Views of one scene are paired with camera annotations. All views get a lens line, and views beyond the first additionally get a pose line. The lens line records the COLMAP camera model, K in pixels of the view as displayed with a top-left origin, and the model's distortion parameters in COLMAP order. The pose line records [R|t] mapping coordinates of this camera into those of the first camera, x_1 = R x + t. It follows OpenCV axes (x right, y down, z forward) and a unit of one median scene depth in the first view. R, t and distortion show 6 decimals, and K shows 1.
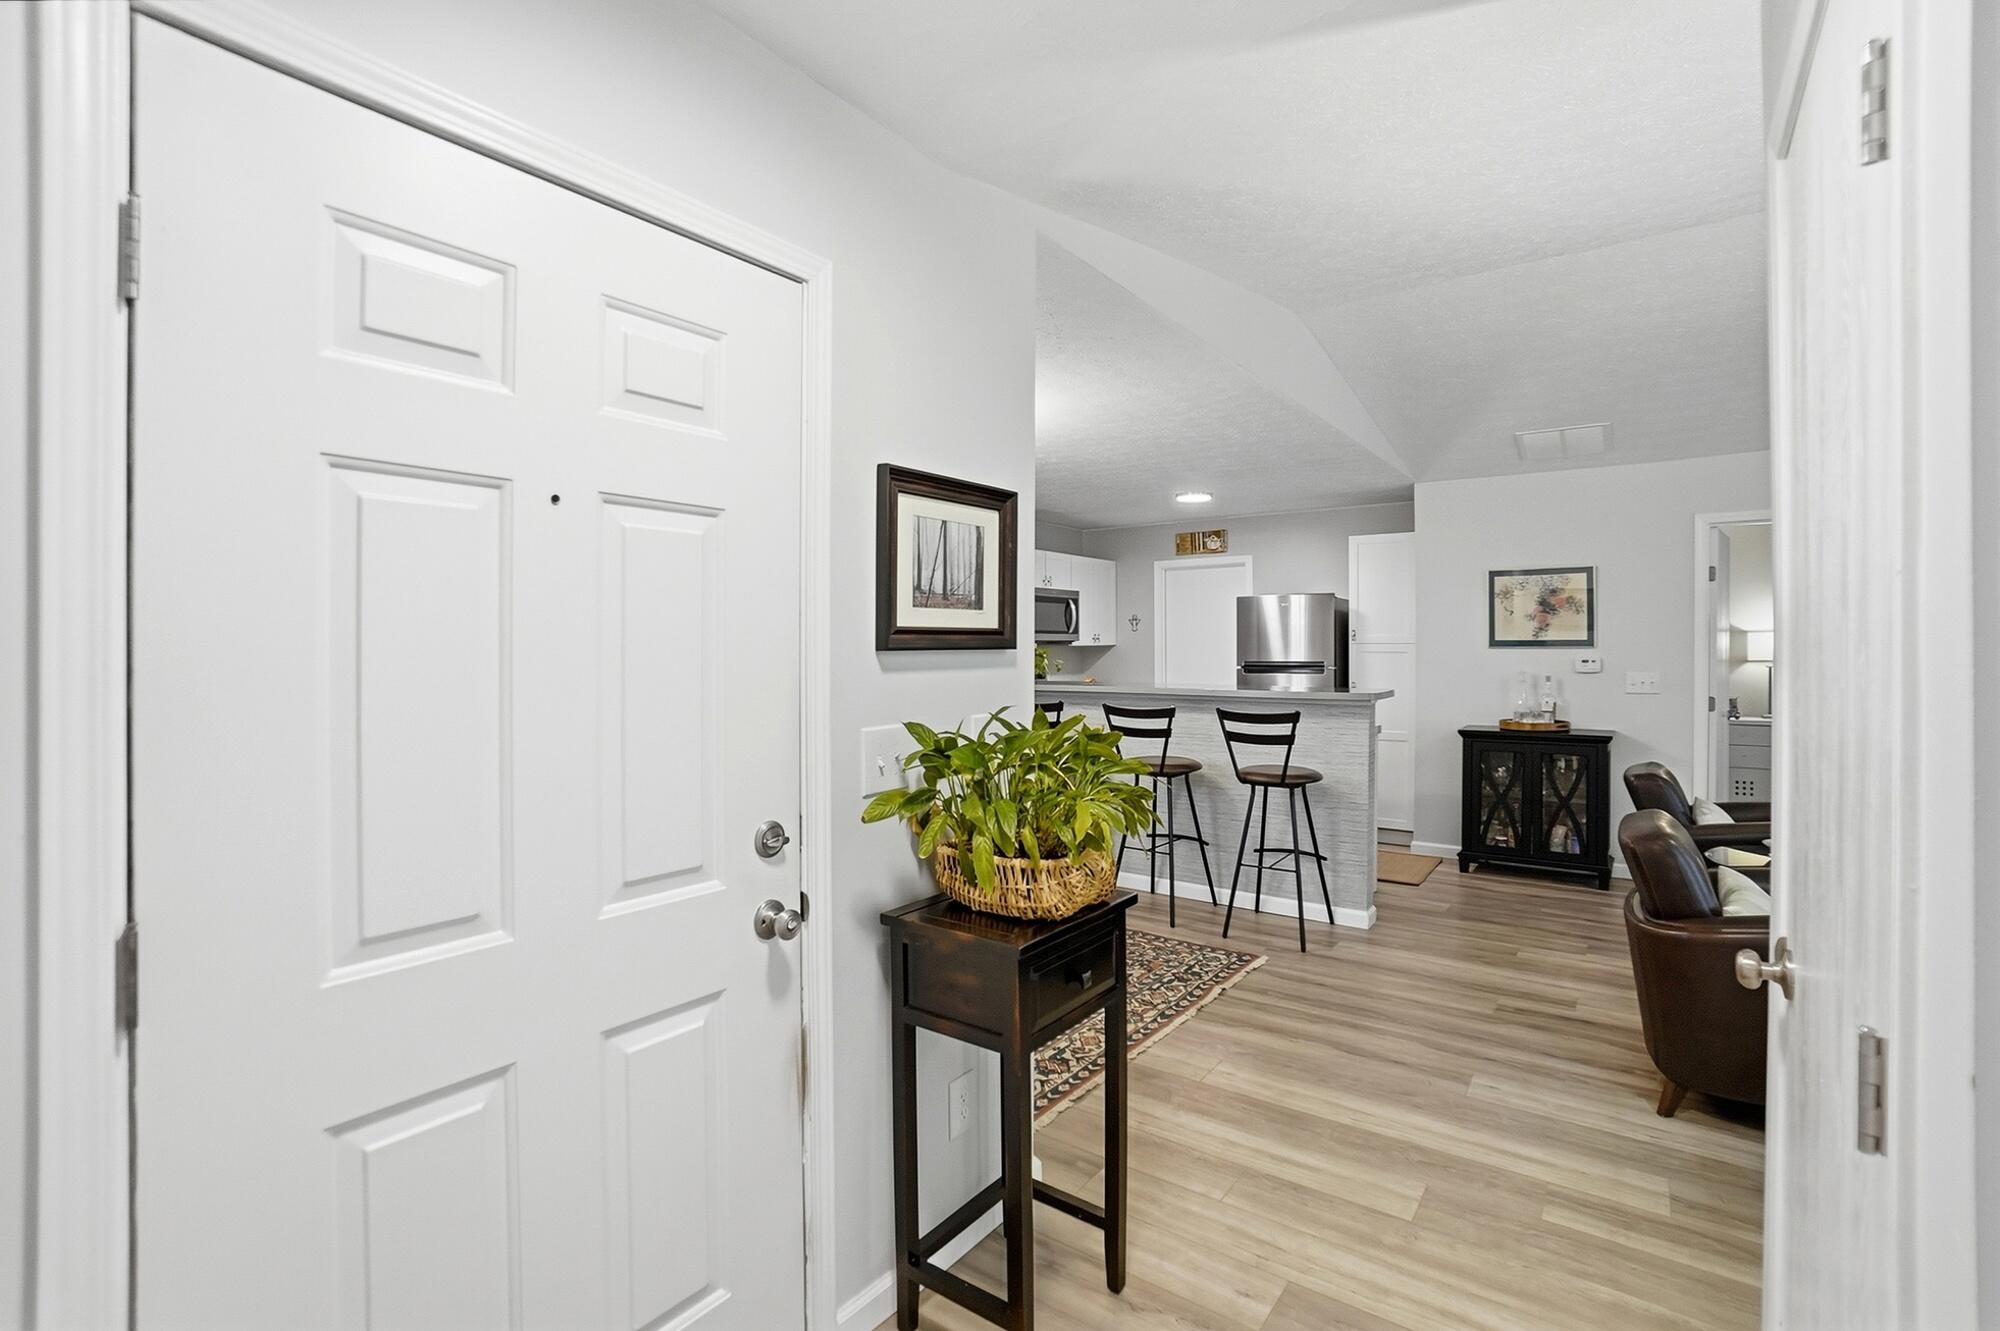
lens RADIAL K [[891.3, 0, 999.2], [0, 891.3, 649.6], [0, 0, 1]] dist [-0.044433, -0.000090]
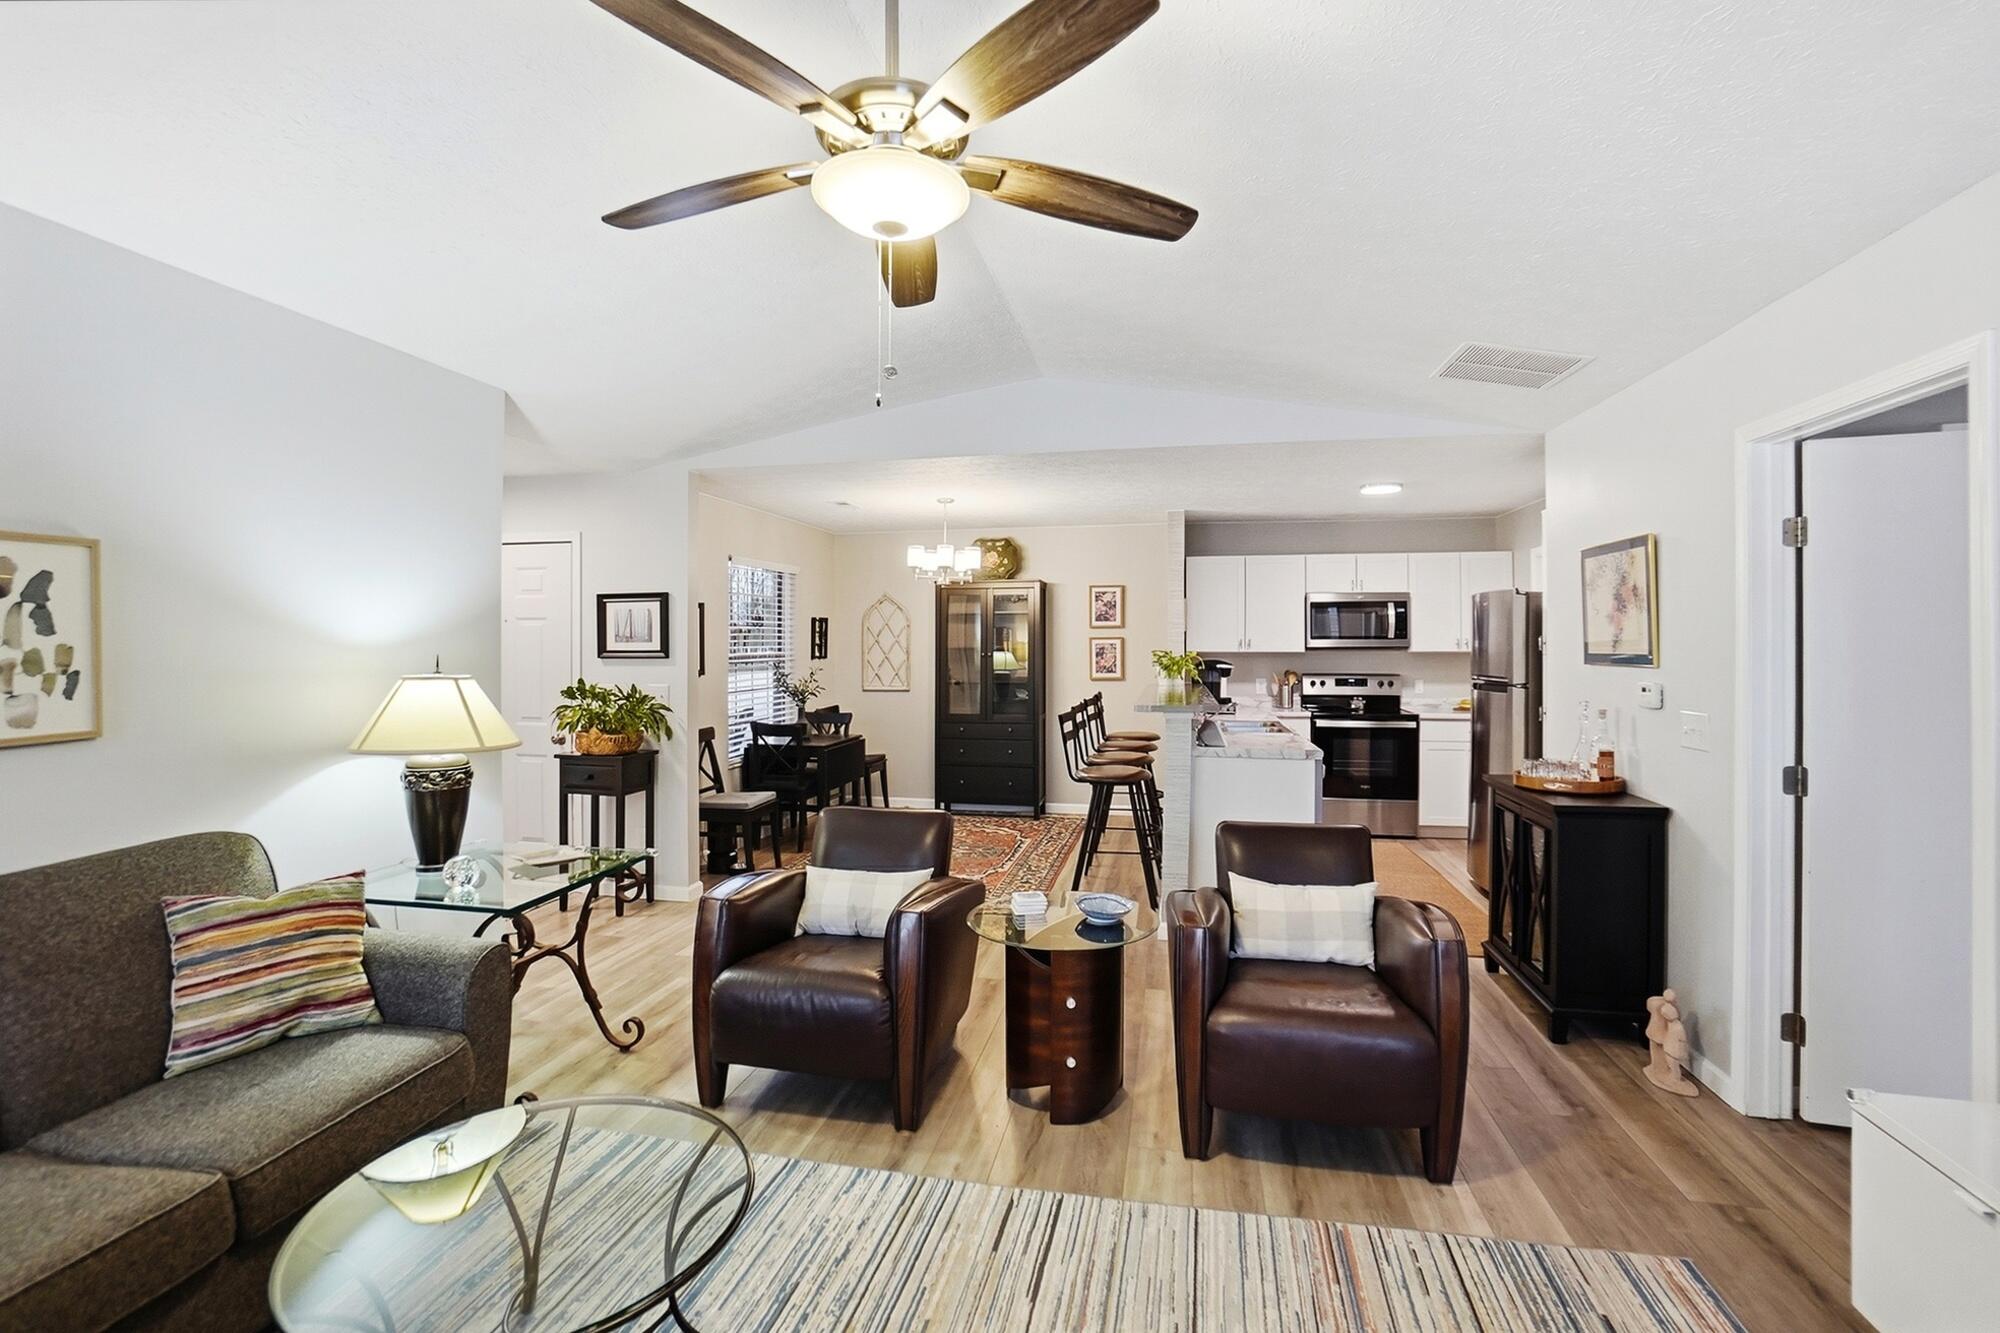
lens RADIAL K [[891.3, 0, 999.2], [0, 891.3, 650.6], [0, 0, 1]] dist [-0.044433, -0.000090]
pose [[0.425144, 0.006300, -0.905104, 2.951707], [-0.004501, 0.999978, 0.004846, -0.041855], [0.905115, 0.002013, 0.425163, 0.932586]]
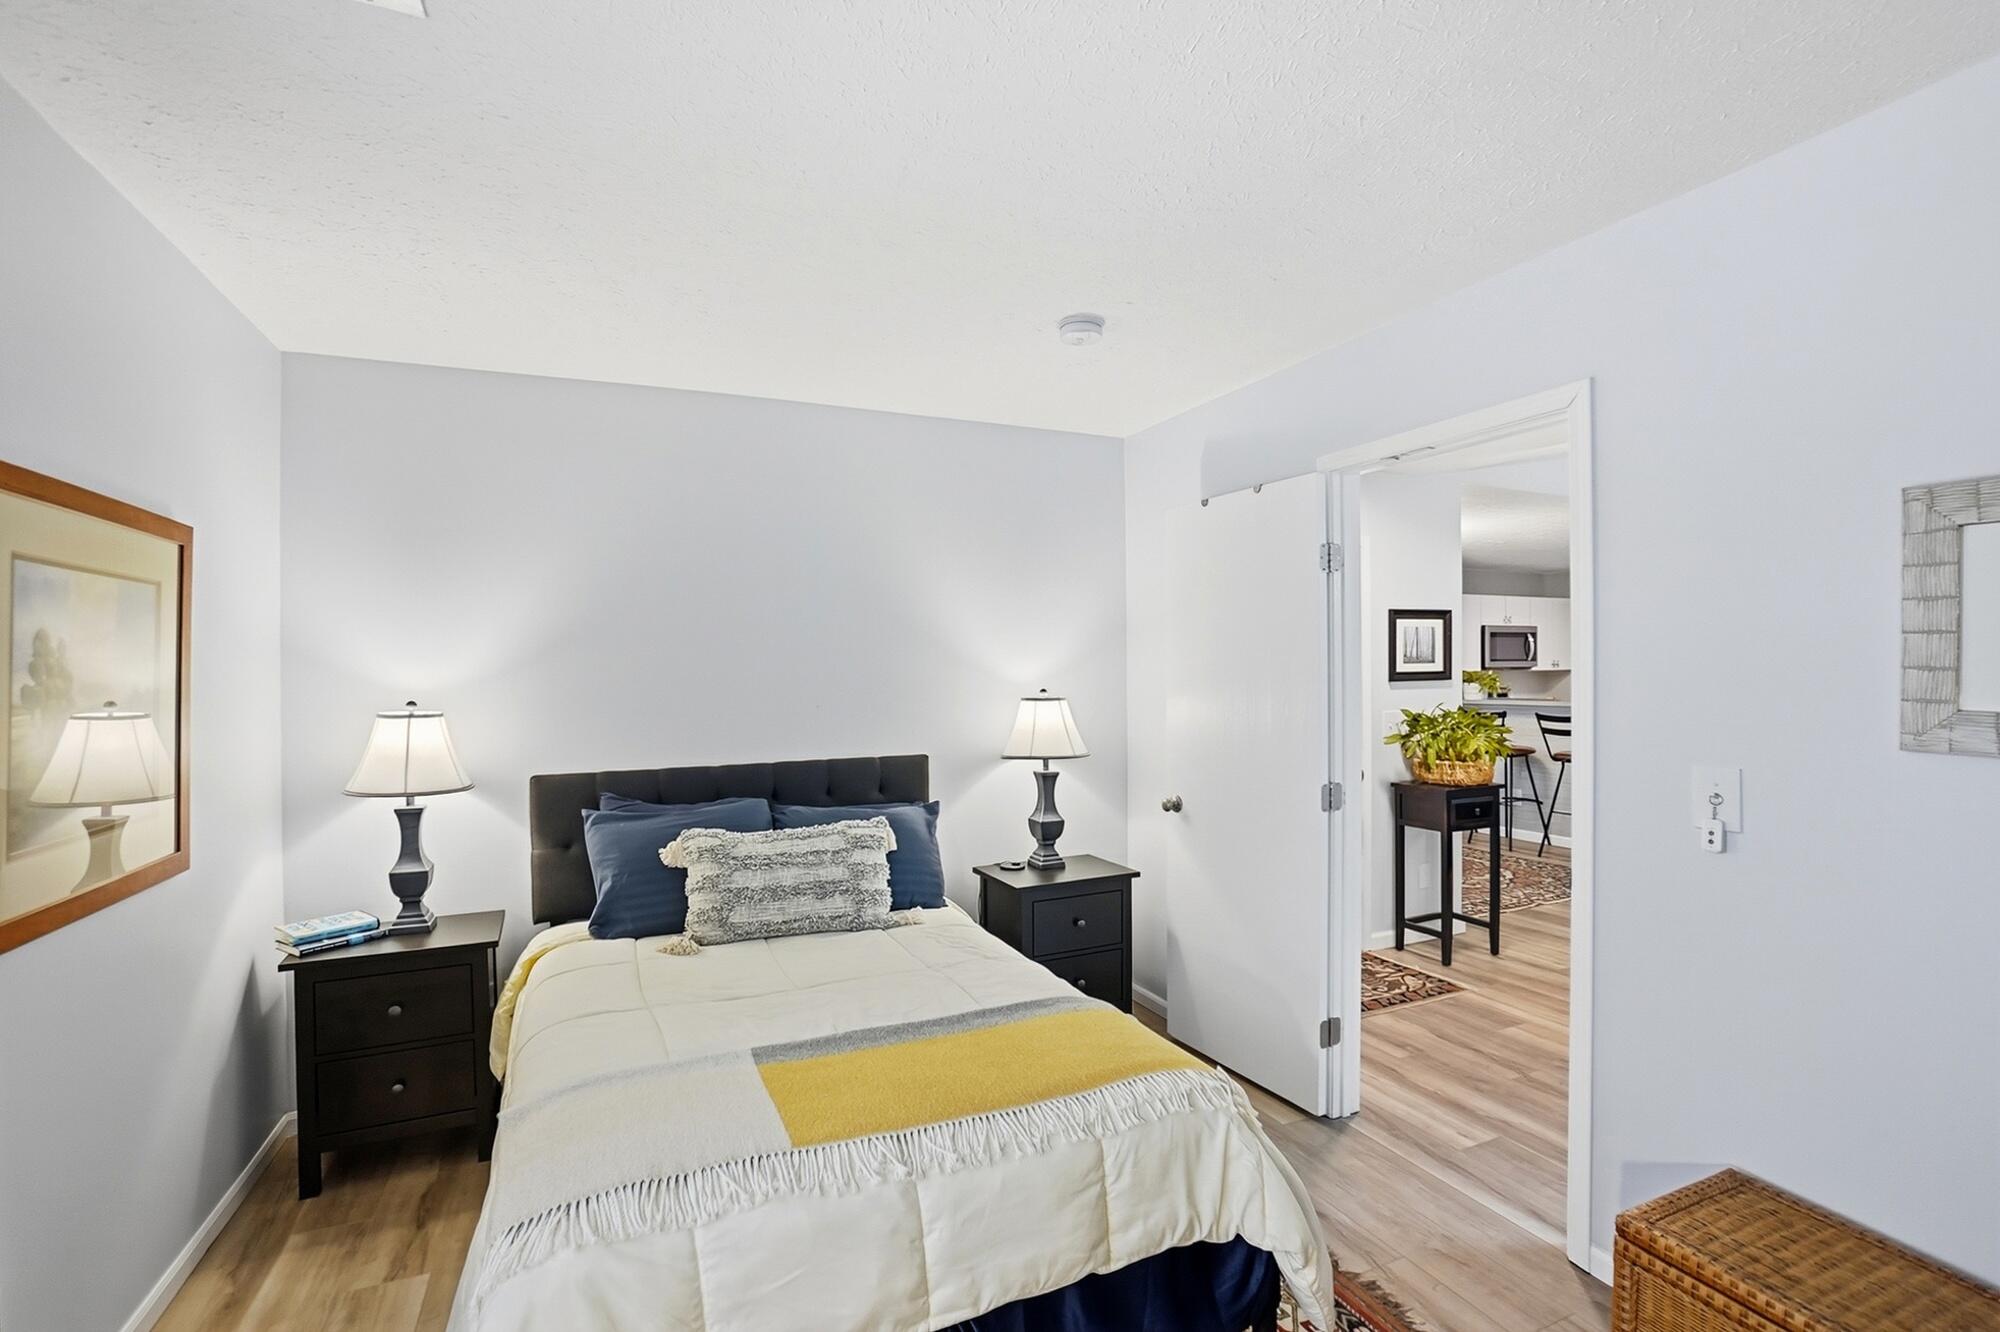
lens RADIAL K [[891.3, 0, 999.2], [0, 891.3, 650.1], [0, 0, 1]] dist [-0.044433, -0.000090]
pose [[0.873045, -0.006485, -0.487597, 0.124134], [-0.002225, 0.999848, -0.017281, -0.041162], [0.487635, 0.016172, 0.872898, -1.750674]]
